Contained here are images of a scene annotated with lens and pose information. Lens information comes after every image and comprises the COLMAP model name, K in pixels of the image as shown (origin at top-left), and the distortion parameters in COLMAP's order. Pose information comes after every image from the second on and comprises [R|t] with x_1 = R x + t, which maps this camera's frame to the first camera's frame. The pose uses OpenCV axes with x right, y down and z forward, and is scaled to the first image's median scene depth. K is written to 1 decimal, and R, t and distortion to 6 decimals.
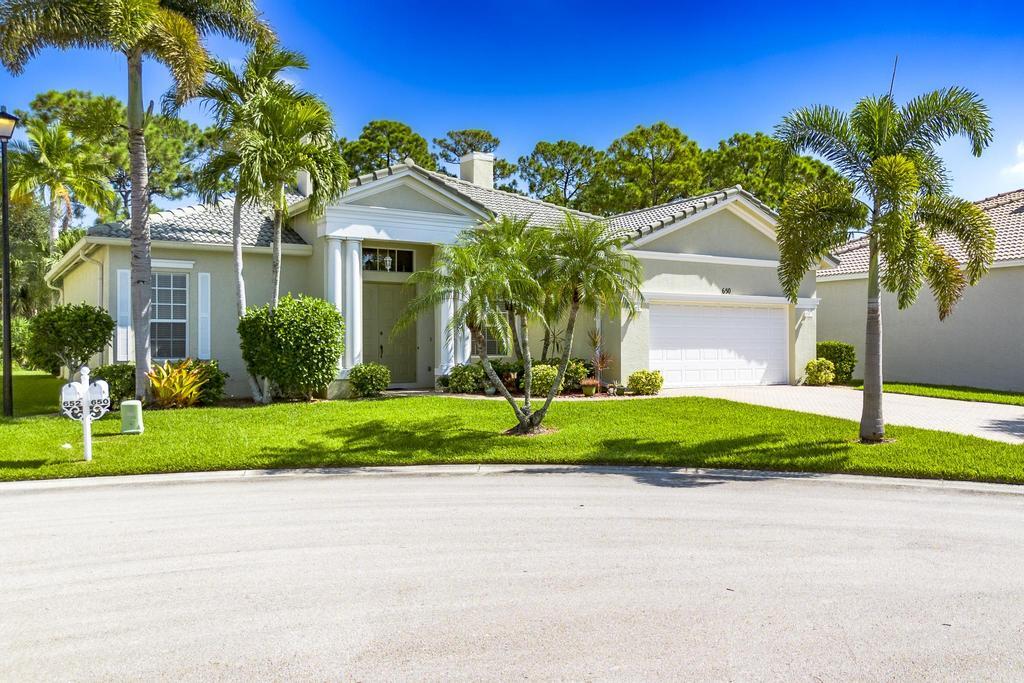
lens RADIAL K [[863.8, 0, 572.1], [0, 863.8, 340.3], [0, 0, 1]] dist [0.062147, -0.058159]
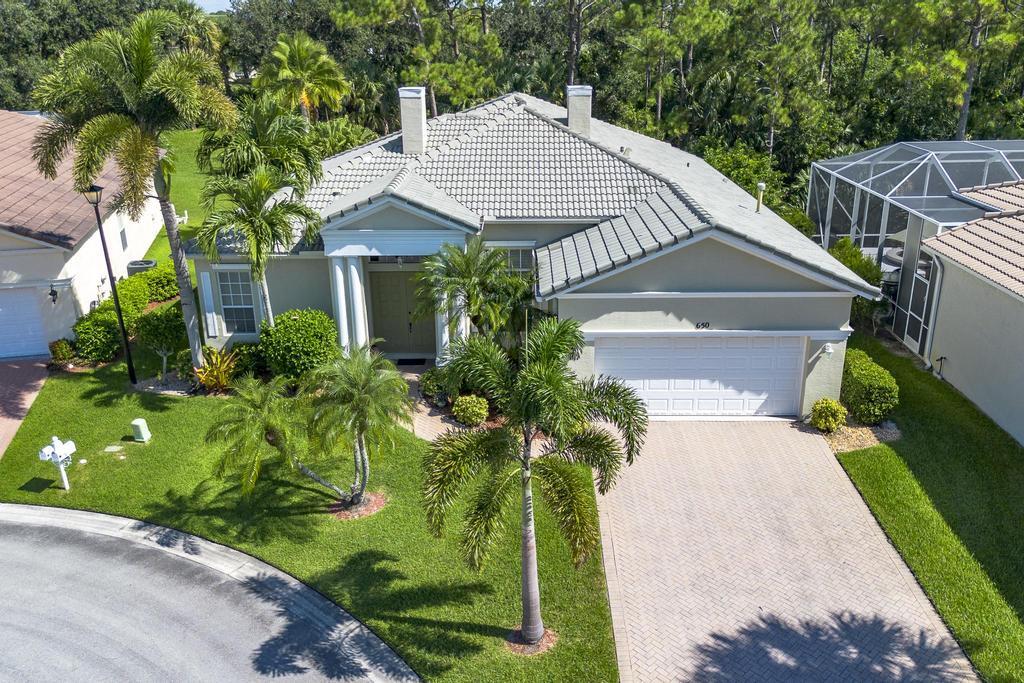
lens RADIAL K [[863.8, 0, 512.8], [0, 863.8, 338.5], [0, 0, 1]] dist [0.062147, -0.058159]
pose [[0.822314, 0.187649, -0.537203, 0.556486], [0.013229, 0.937503, 0.347726, -0.400811], [0.568880, -0.293047, 0.768440, 0.188462]]
